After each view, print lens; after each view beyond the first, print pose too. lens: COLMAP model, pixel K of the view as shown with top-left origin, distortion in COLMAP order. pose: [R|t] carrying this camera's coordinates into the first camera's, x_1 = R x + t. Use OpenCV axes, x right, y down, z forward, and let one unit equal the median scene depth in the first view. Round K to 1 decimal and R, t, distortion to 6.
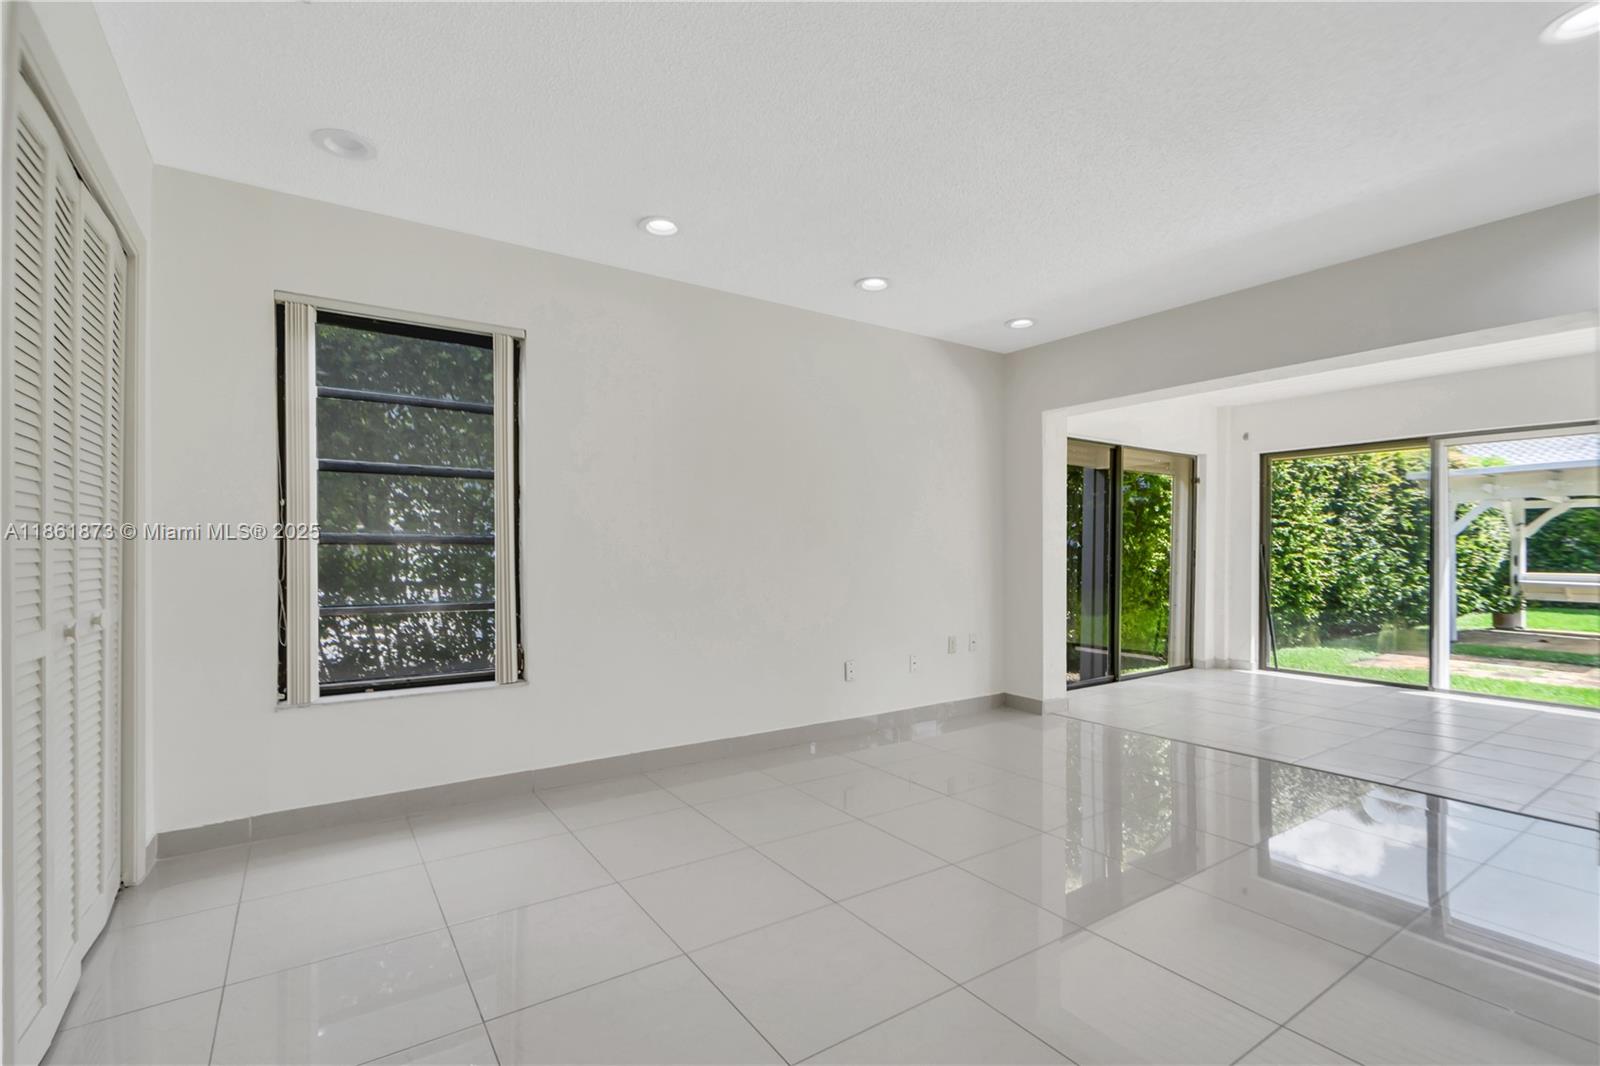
lens RADIAL K [[717.8, 0, 805.0], [0, 717.8, 550.8], [0, 0, 1]] dist [0.000696, -0.000147]
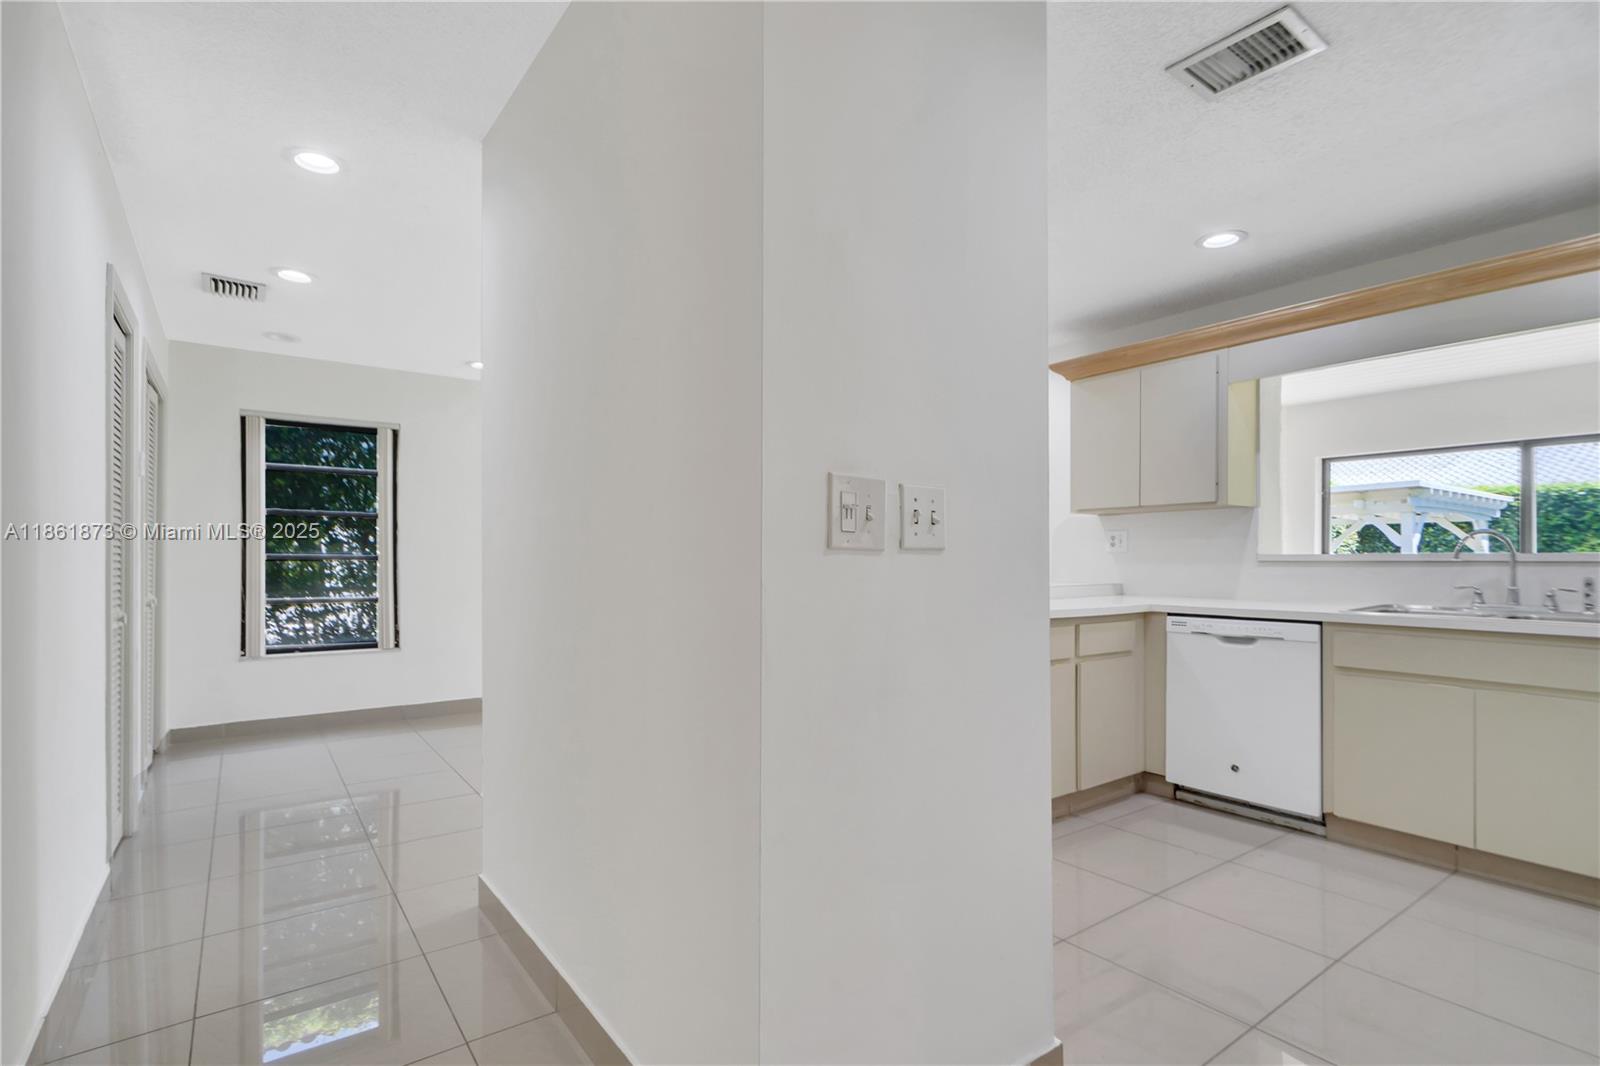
lens RADIAL K [[746.8, 0, 794.8], [0, 746.8, 554.5], [0, 0, 1]] dist [-0.000934, -0.000326]
pose [[0.999610, -0.000006, 0.027913, 0.424324], [0.000208, 0.999974, -0.007247, -0.010549], [-0.027913, 0.007250, 0.999584, -0.648028]]
